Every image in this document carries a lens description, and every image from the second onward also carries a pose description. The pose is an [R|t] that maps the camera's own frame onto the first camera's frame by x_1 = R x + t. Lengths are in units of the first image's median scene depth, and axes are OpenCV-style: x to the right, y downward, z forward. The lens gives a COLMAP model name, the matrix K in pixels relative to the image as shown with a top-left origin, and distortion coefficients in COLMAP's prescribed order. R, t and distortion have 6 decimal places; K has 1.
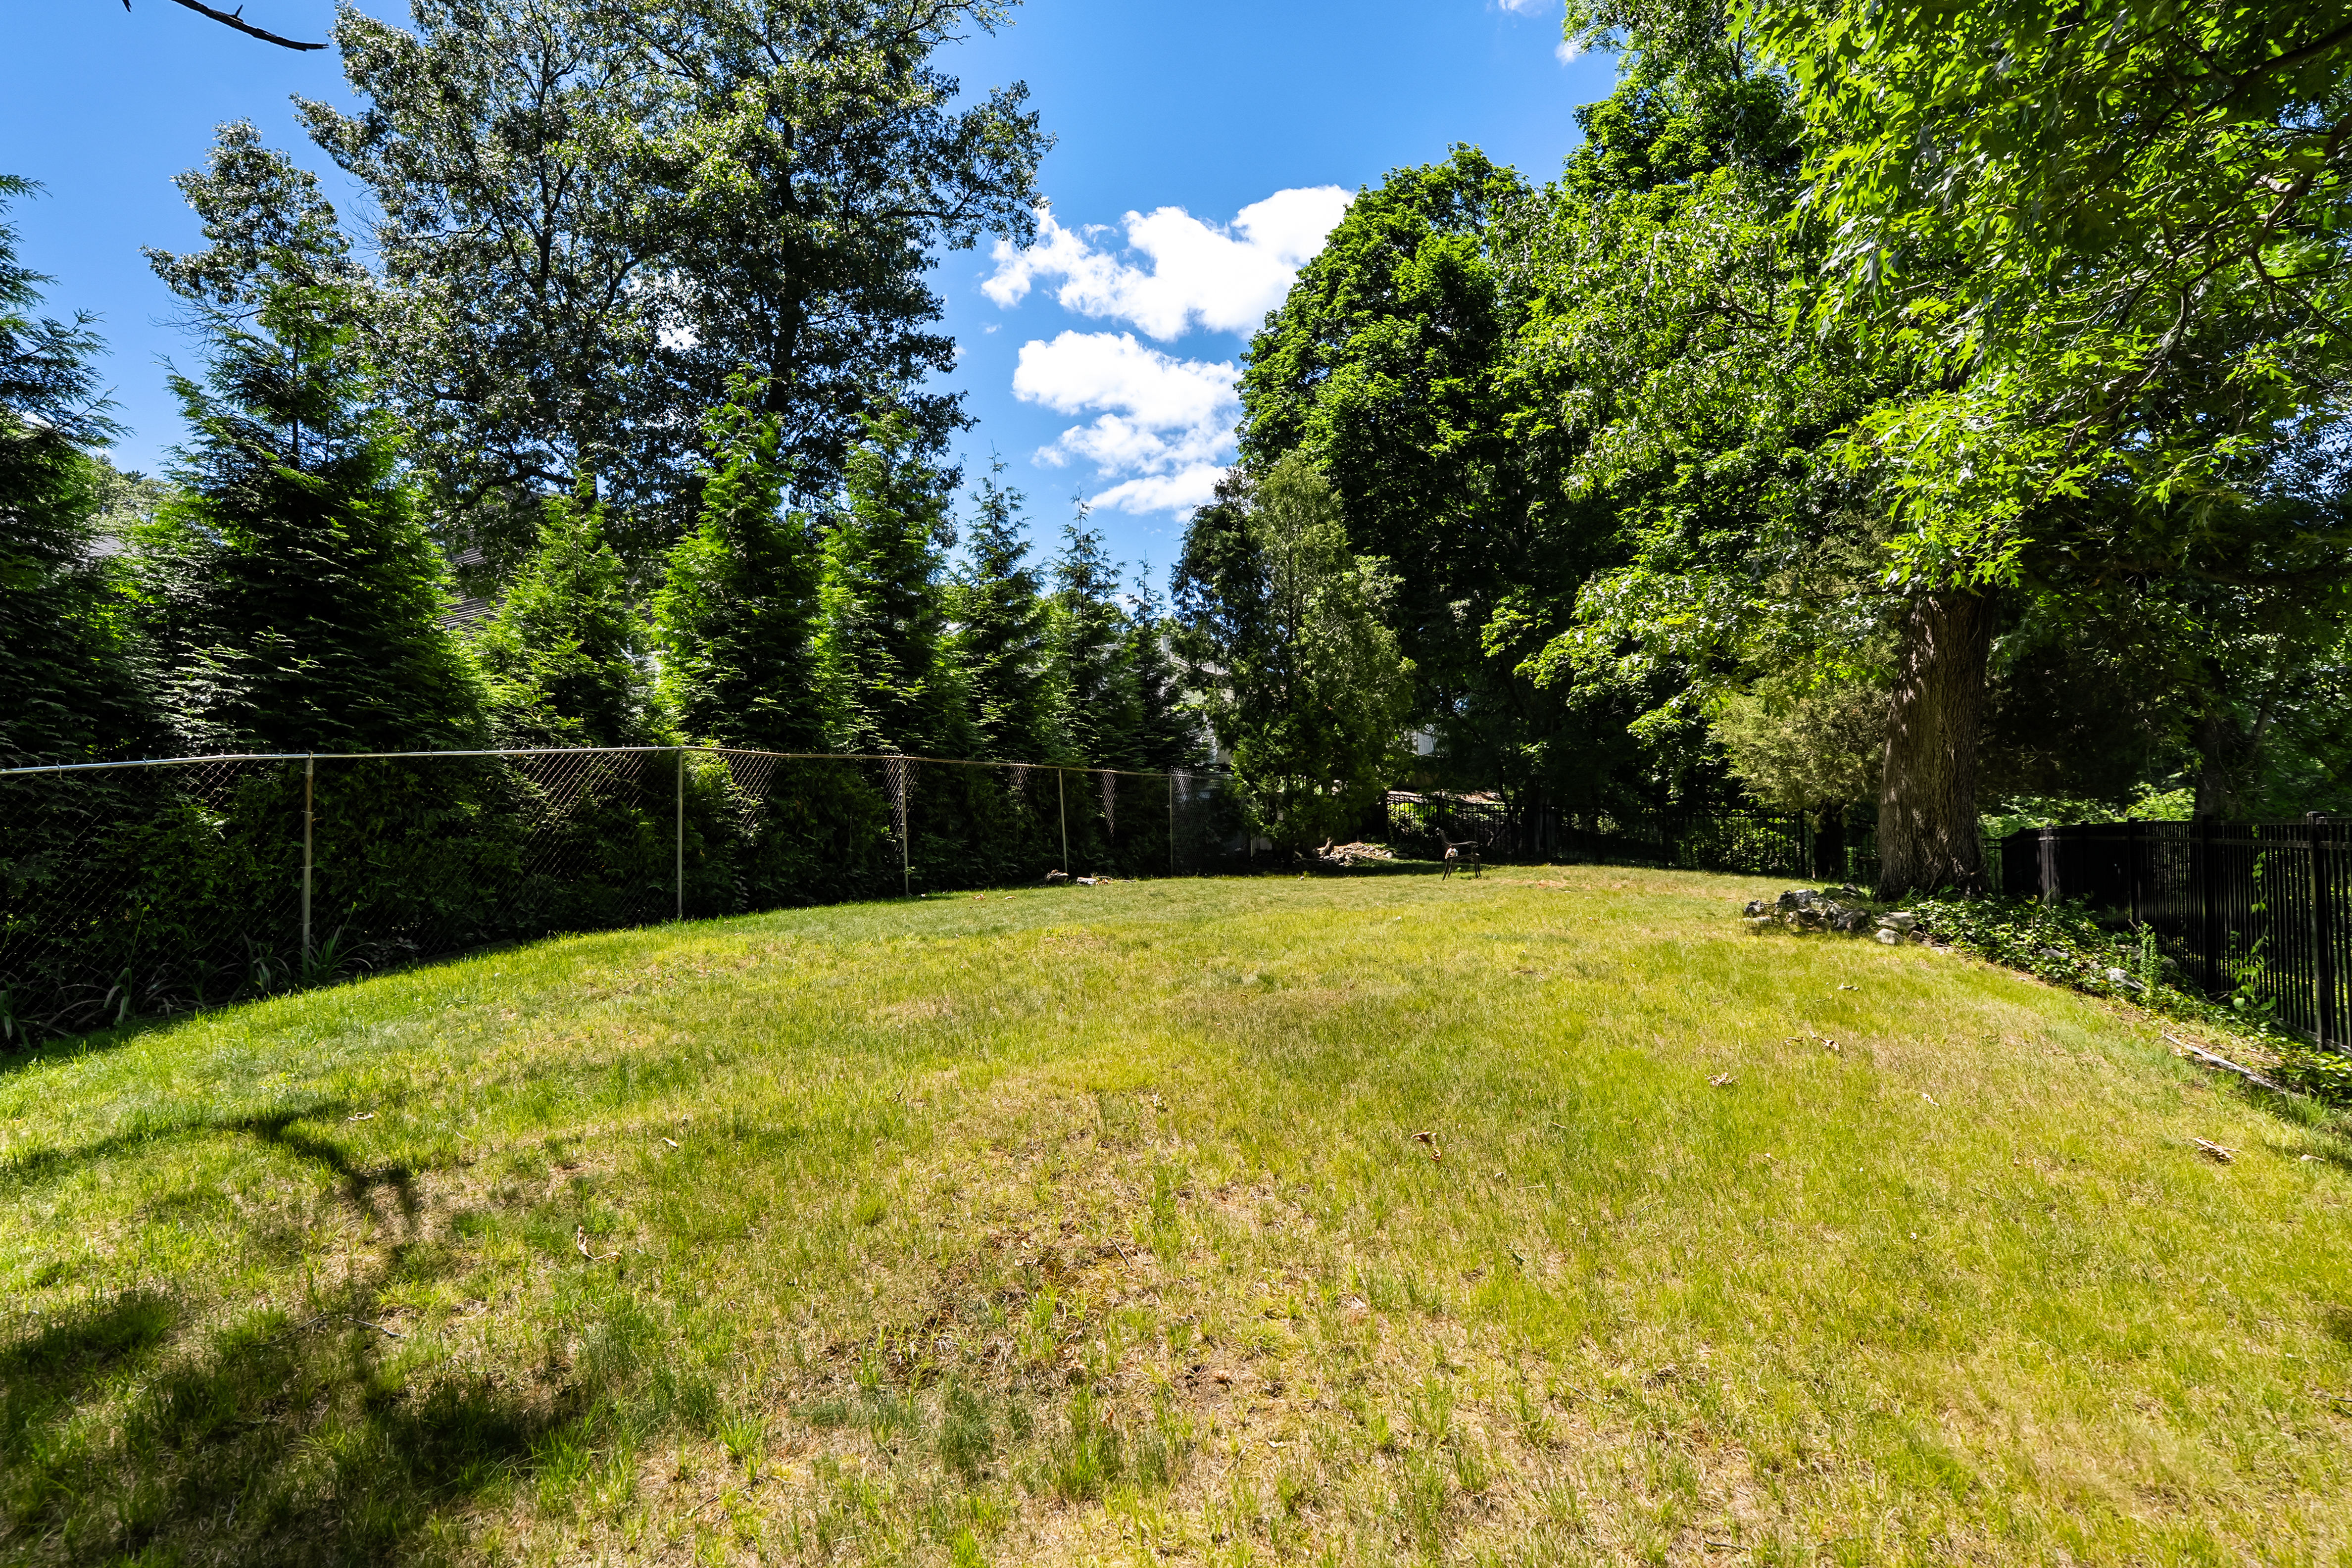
lens RADIAL K [[1135.5, 0, 1175.3], [0, 1135.5, 787.0], [0, 0, 1]] dist [0.013662, 0.000154]
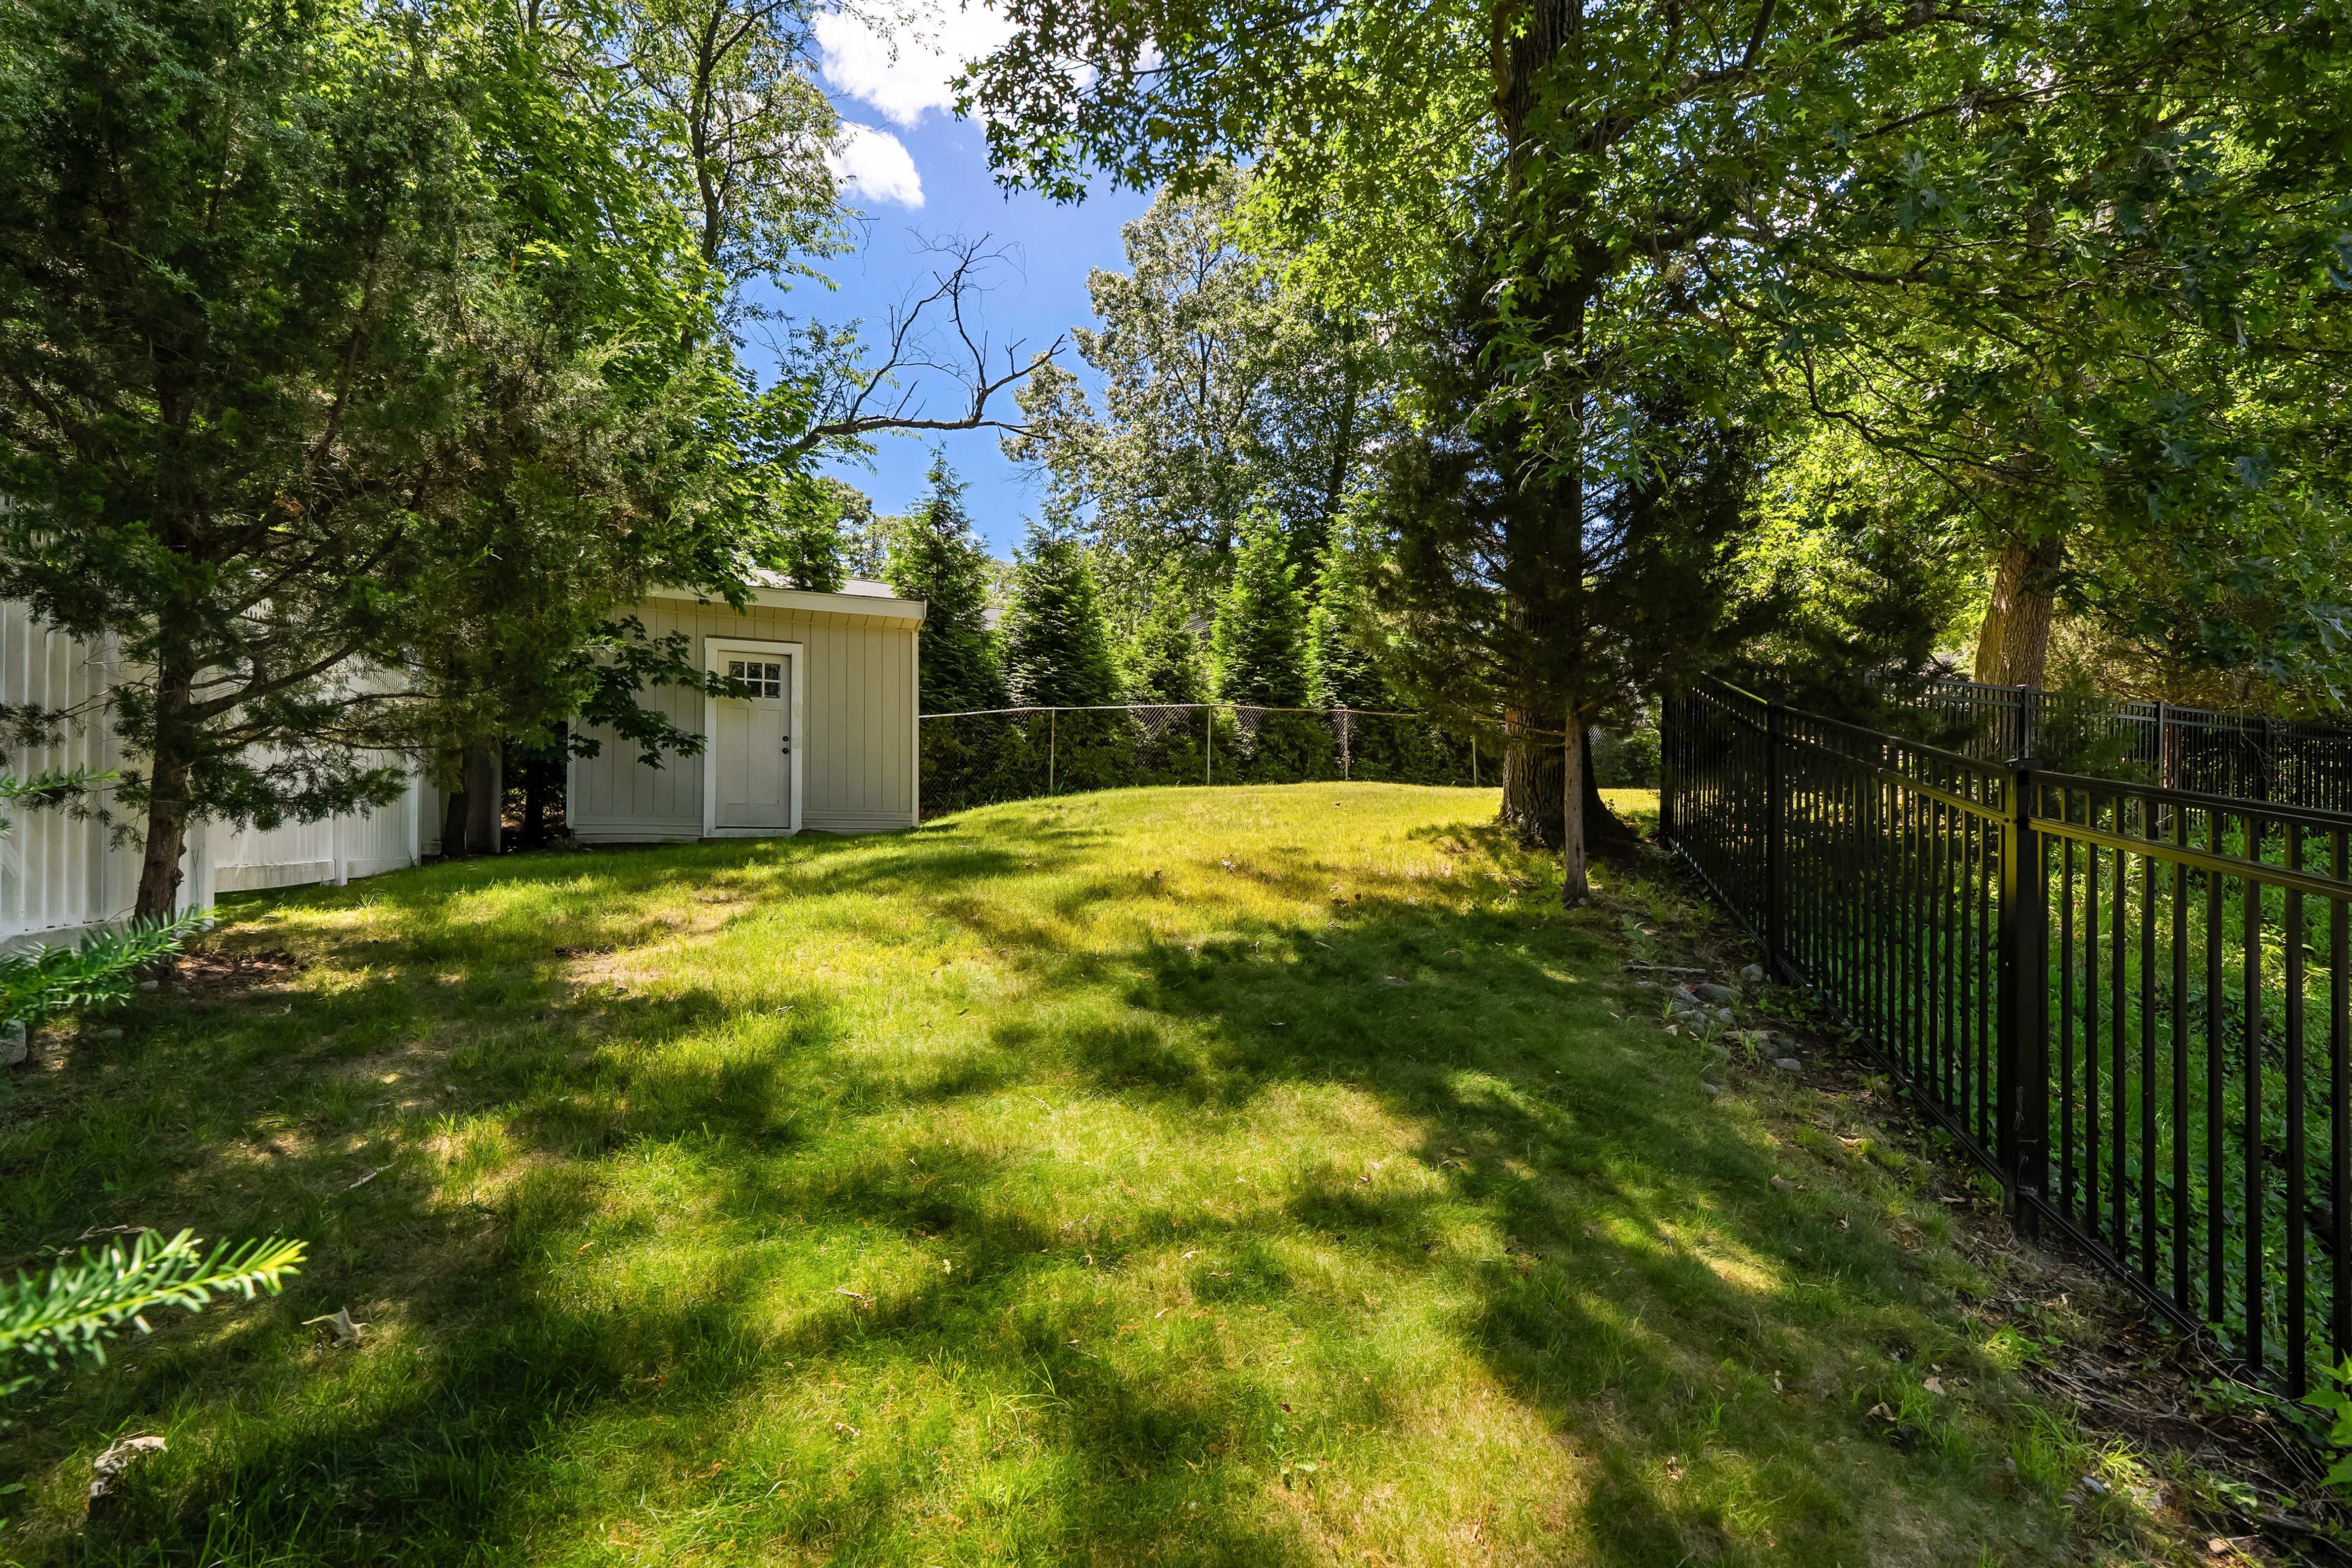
lens RADIAL K [[1135.5, 0, 1177.2], [0, 1135.5, 776.4], [0, 0, 1]] dist [0.013662, 0.000154]
pose [[0.838736, 0.003686, -0.544526, 0.545054], [-0.002788, 0.999993, 0.002473, 0.079237], [0.544531, -0.000556, 0.838741, -0.614530]]
